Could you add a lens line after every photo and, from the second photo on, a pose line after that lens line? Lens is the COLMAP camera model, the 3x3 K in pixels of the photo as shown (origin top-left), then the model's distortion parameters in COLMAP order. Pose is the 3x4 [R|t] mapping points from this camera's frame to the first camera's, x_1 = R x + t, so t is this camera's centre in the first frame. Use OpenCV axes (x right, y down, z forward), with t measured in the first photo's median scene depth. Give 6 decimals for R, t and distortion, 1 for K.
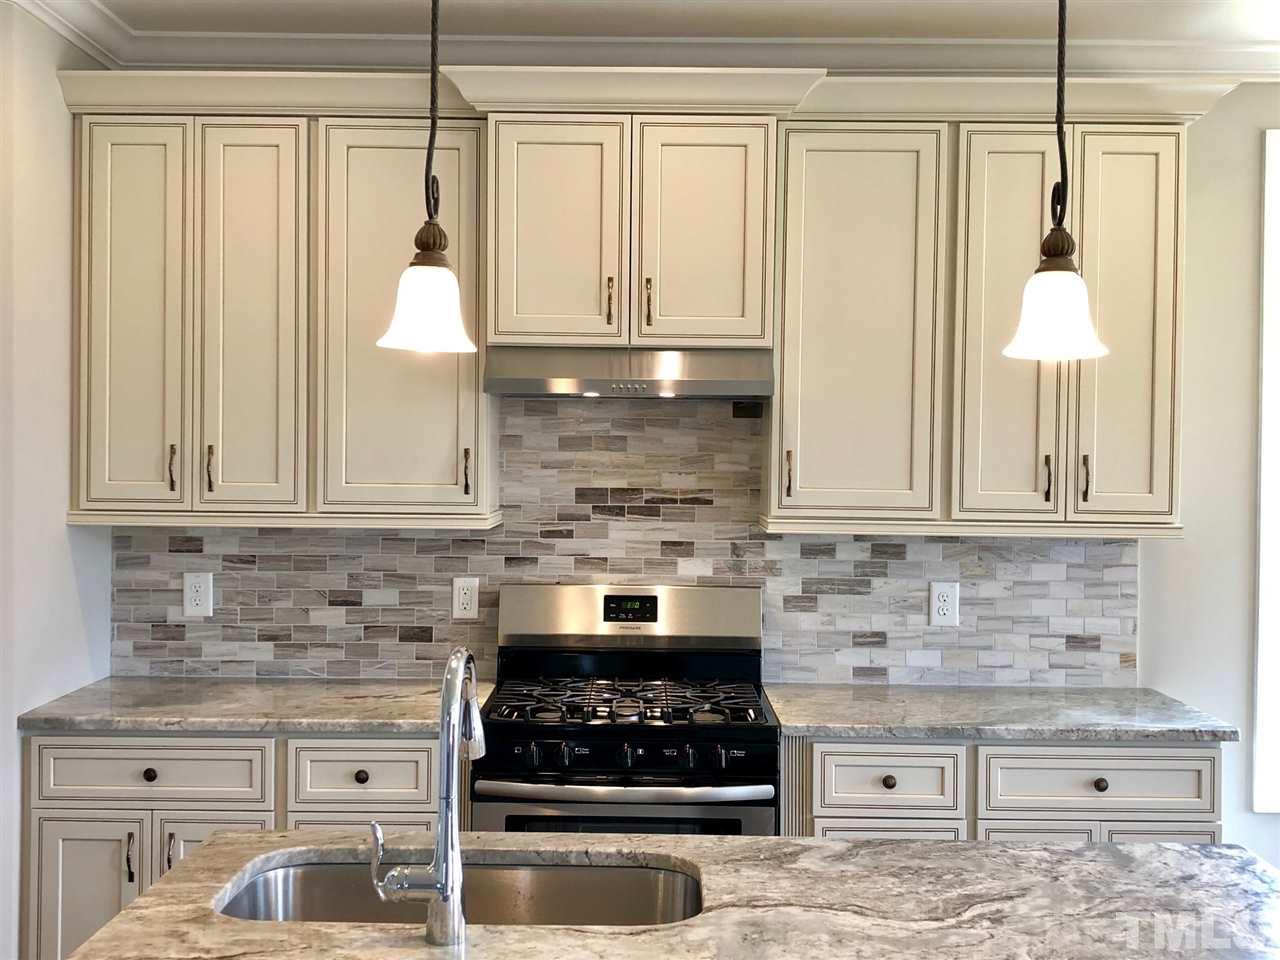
lens RADIAL K [[1434.0, 0, 641.8], [0, 1434.0, 474.6], [0, 0, 1]] dist [0.115839, 0.000000]
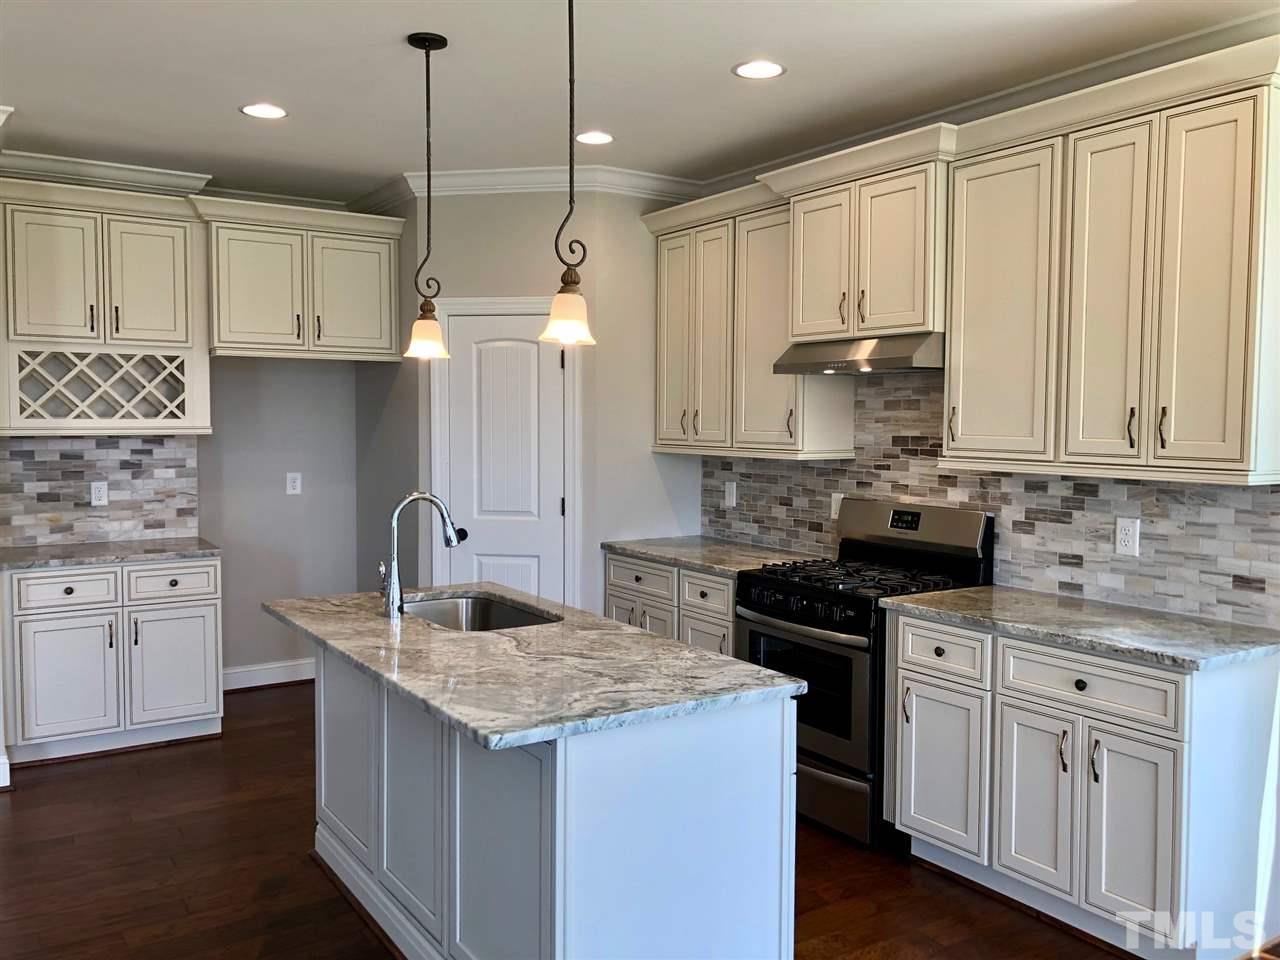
lens RADIAL K [[1039.2, 0, 635.8], [0, 1039.2, 491.5], [0, 0, 1]] dist [0.047900, -0.033127]
pose [[0.560203, 0.052103, -0.826715, 0.689555], [-0.011827, 0.998421, 0.054911, 0.010592], [0.828271, -0.020983, 0.559935, 0.190282]]
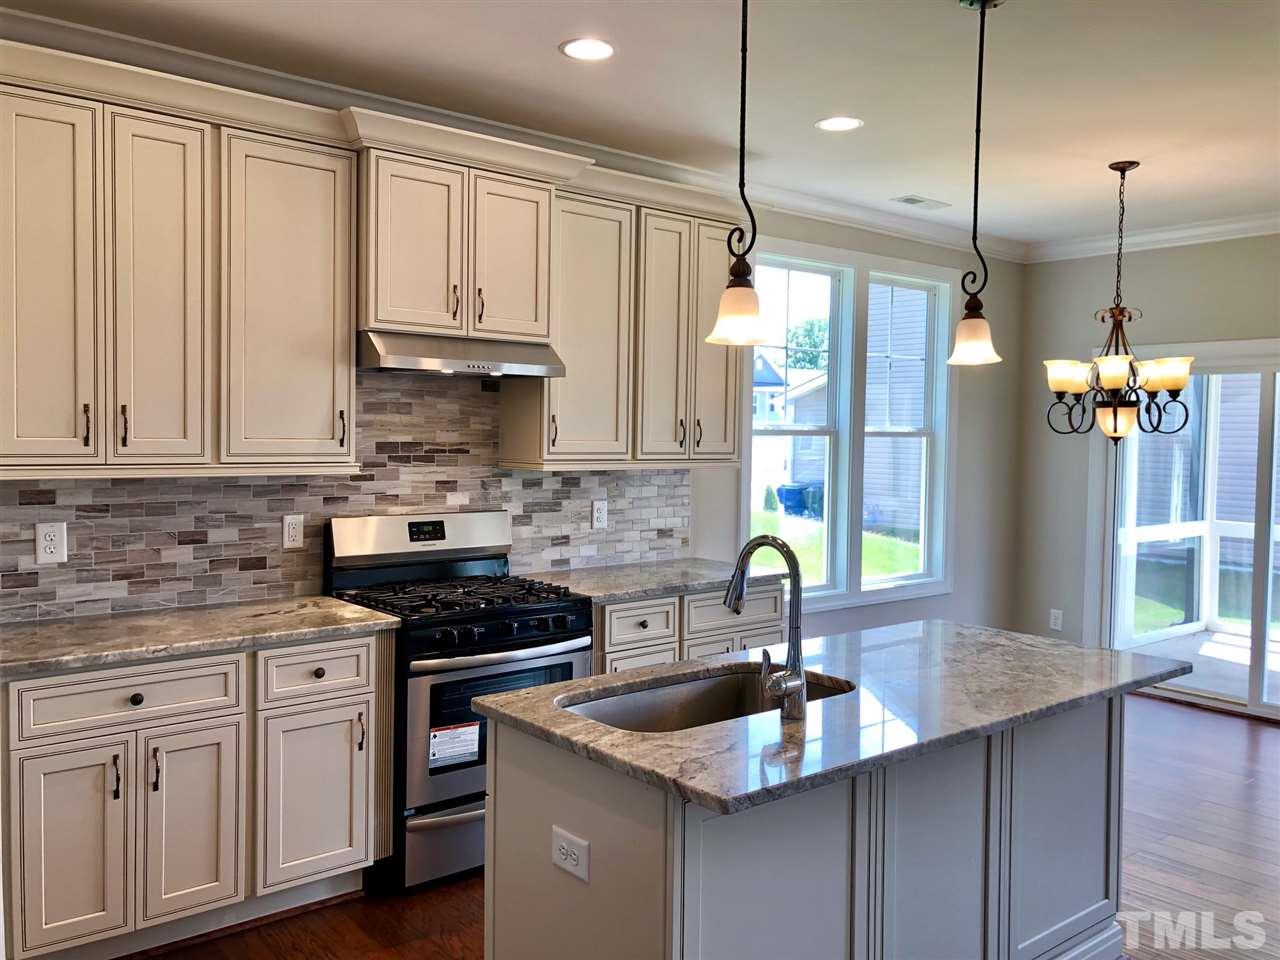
lens RADIAL K [[1039.2, 0, 641.8], [0, 1039.2, 481.1], [0, 0, 1]] dist [0.047900, -0.033127]
pose [[0.760870, -0.032751, 0.648078, -0.481034], [0.005562, 0.999018, 0.043956, 0.004365], [-0.648881, -0.029840, 0.760305, 0.119400]]
